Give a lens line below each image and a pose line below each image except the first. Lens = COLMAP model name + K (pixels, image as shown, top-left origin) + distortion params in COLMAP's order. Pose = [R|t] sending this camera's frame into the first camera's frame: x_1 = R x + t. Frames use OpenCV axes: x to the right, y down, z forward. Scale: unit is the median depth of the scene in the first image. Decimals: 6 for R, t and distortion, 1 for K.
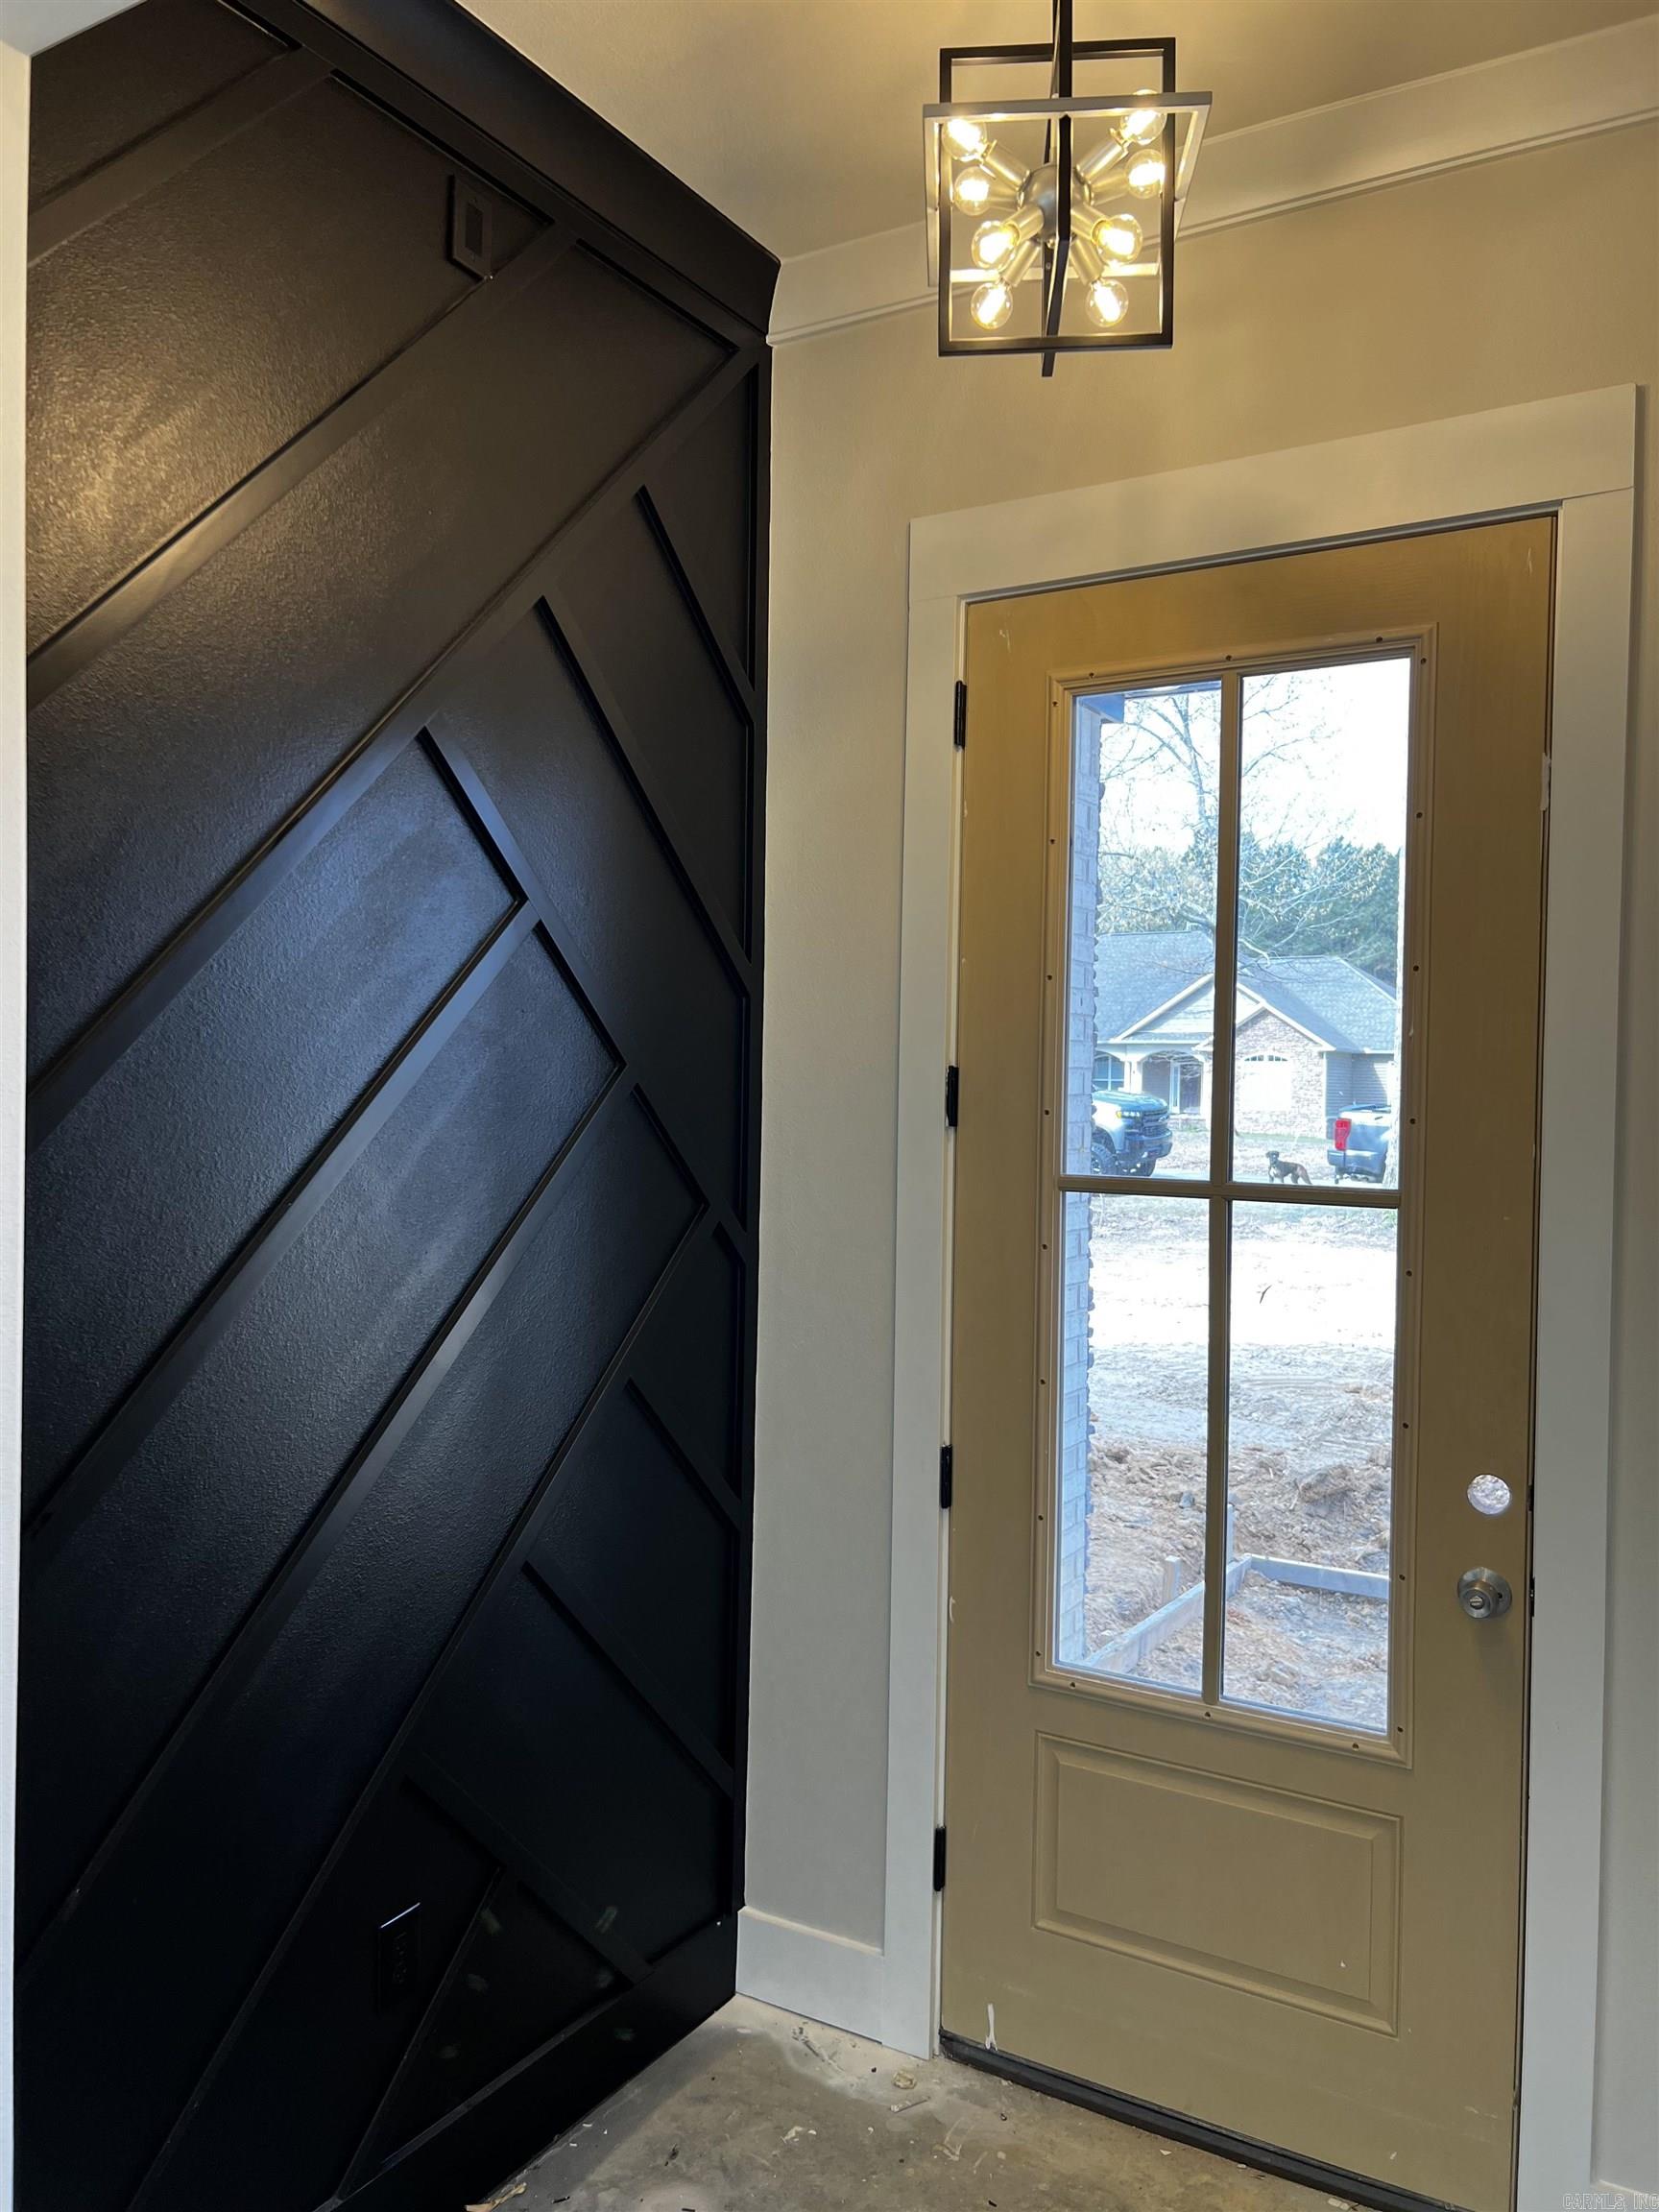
lens RADIAL K [[1680.0, 0, 825.7], [0, 1680.0, 1104.3], [0, 0, 1]] dist [0.048035, -0.033372]
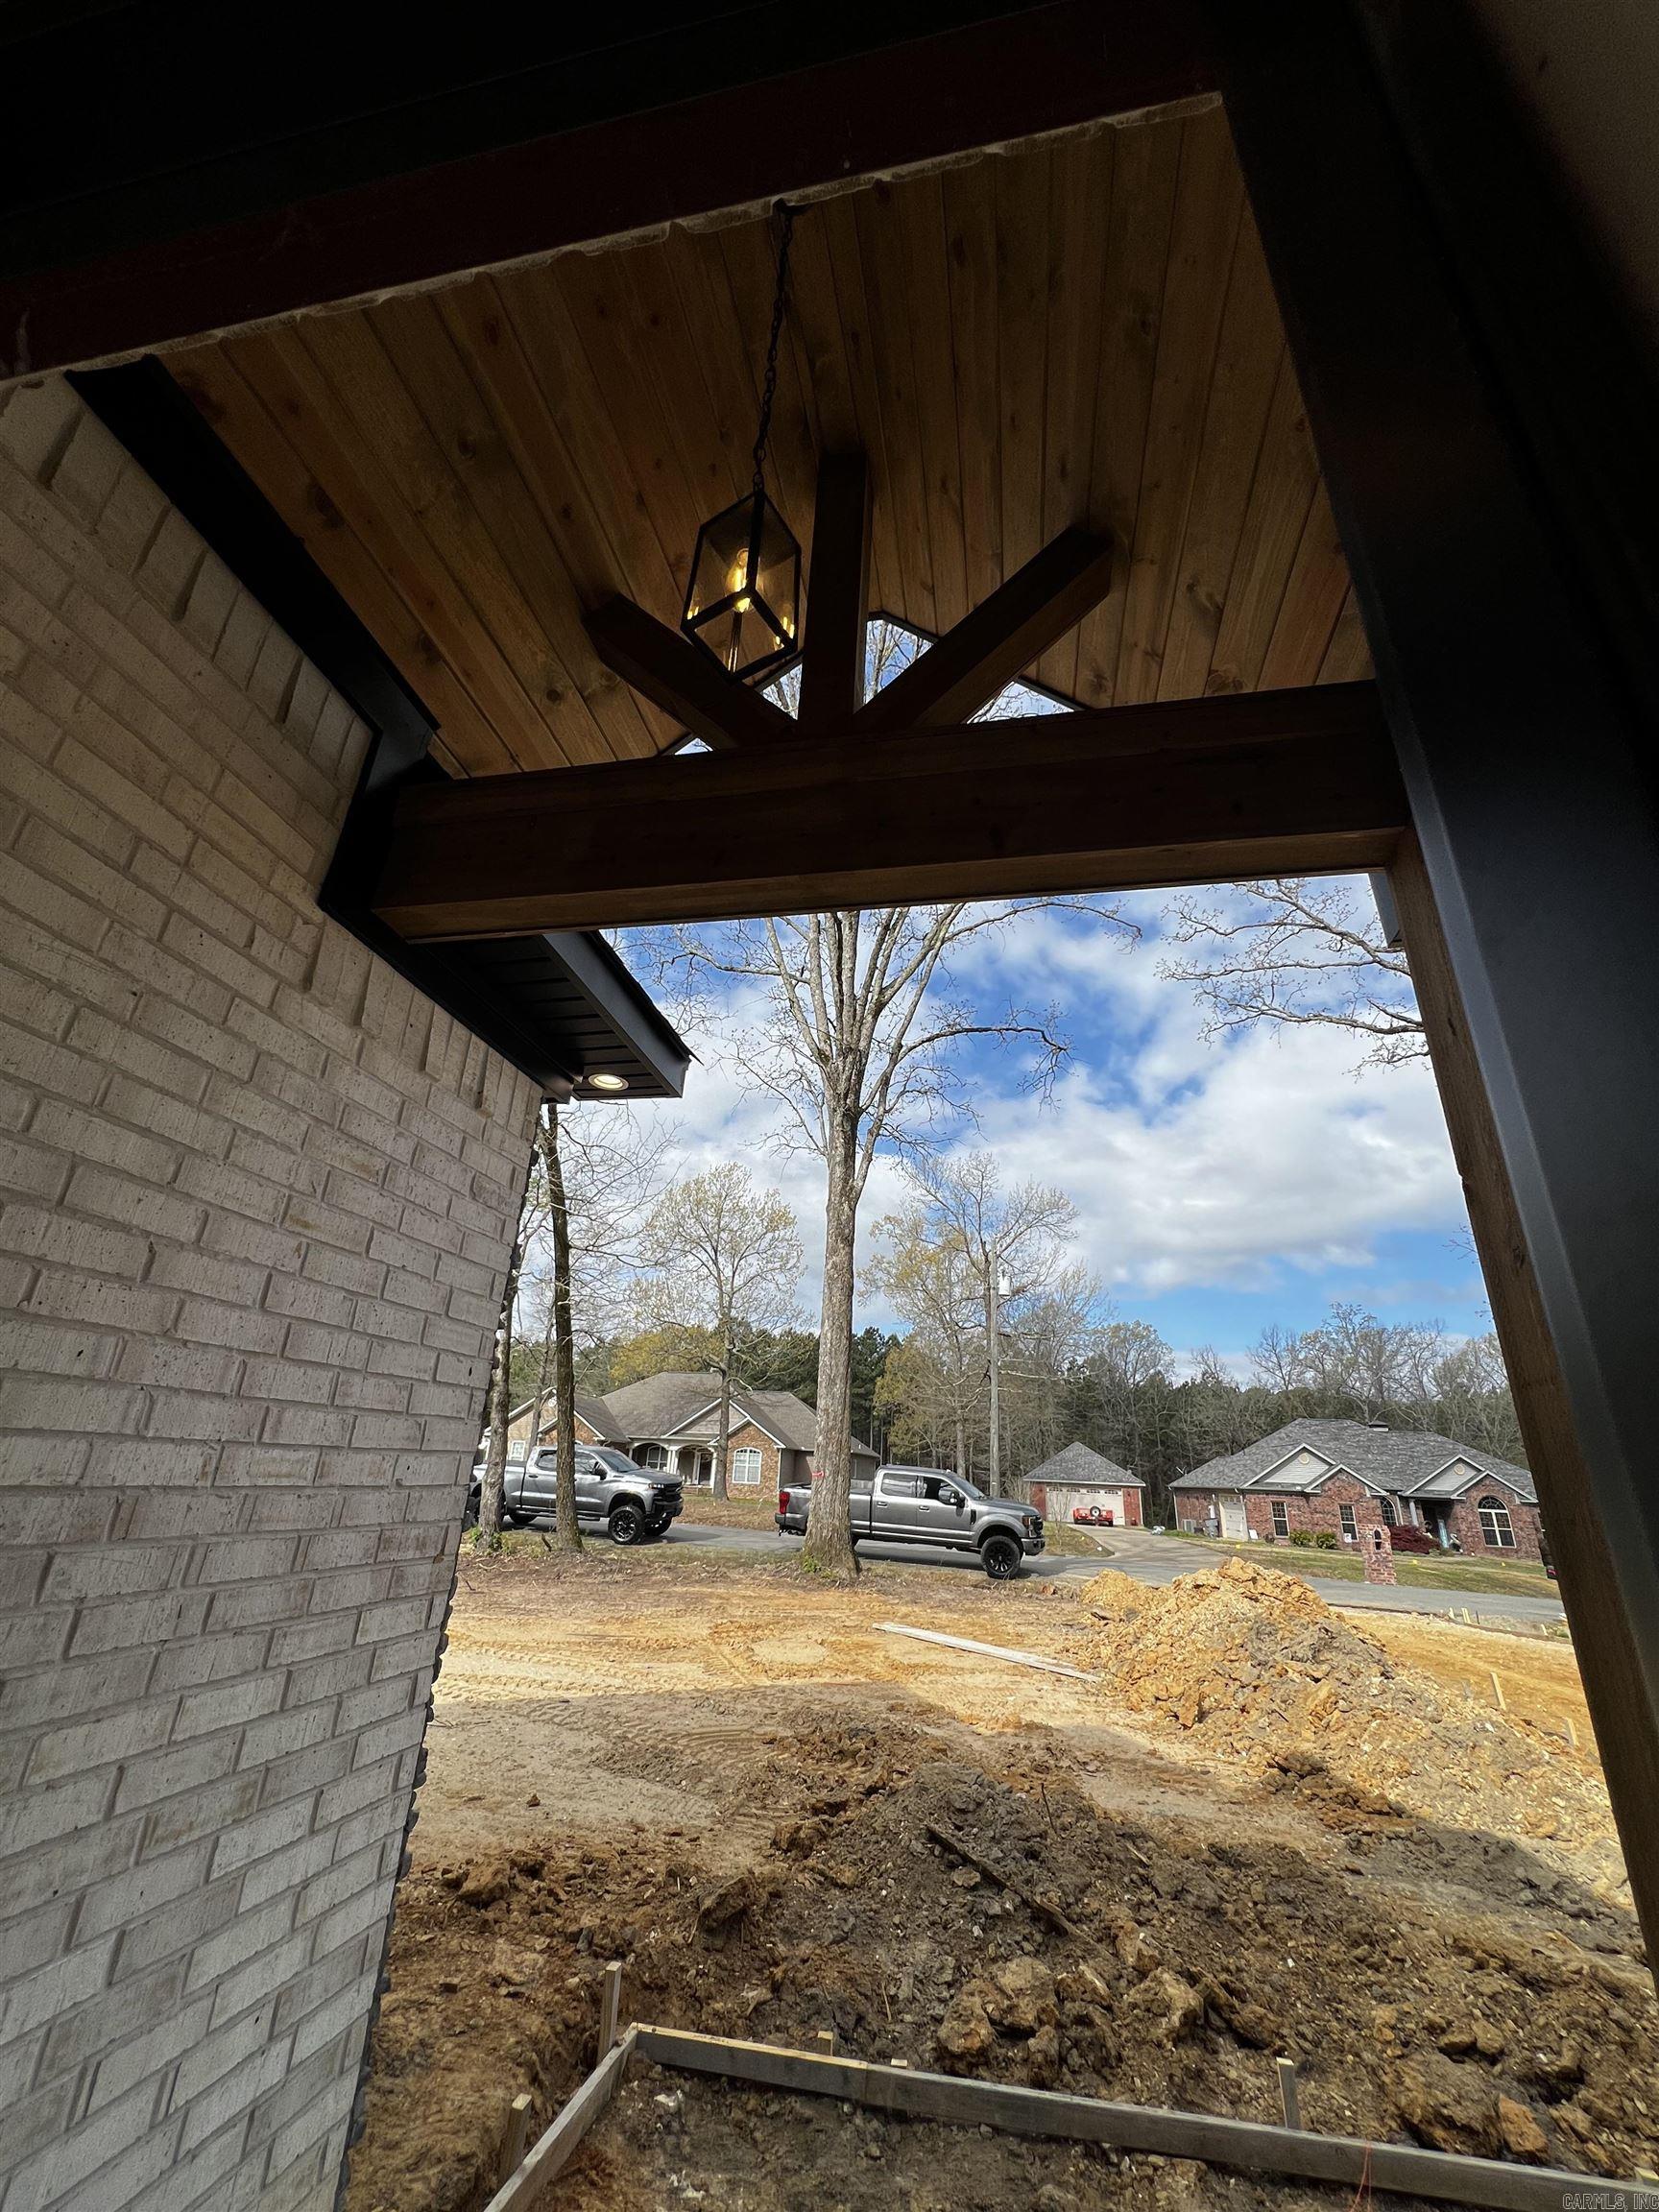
lens RADIAL K [[886.2, 0, 828.8], [0, 886.2, 1093.3], [0, 0, 1]] dist [-0.003115, -0.000015]
pose [[0.943532, 0.155472, 0.292532, 0.088952], [-0.026542, 0.915674, -0.401044, -0.007137], [-0.330215, 0.370634, 0.868095, 0.243993]]
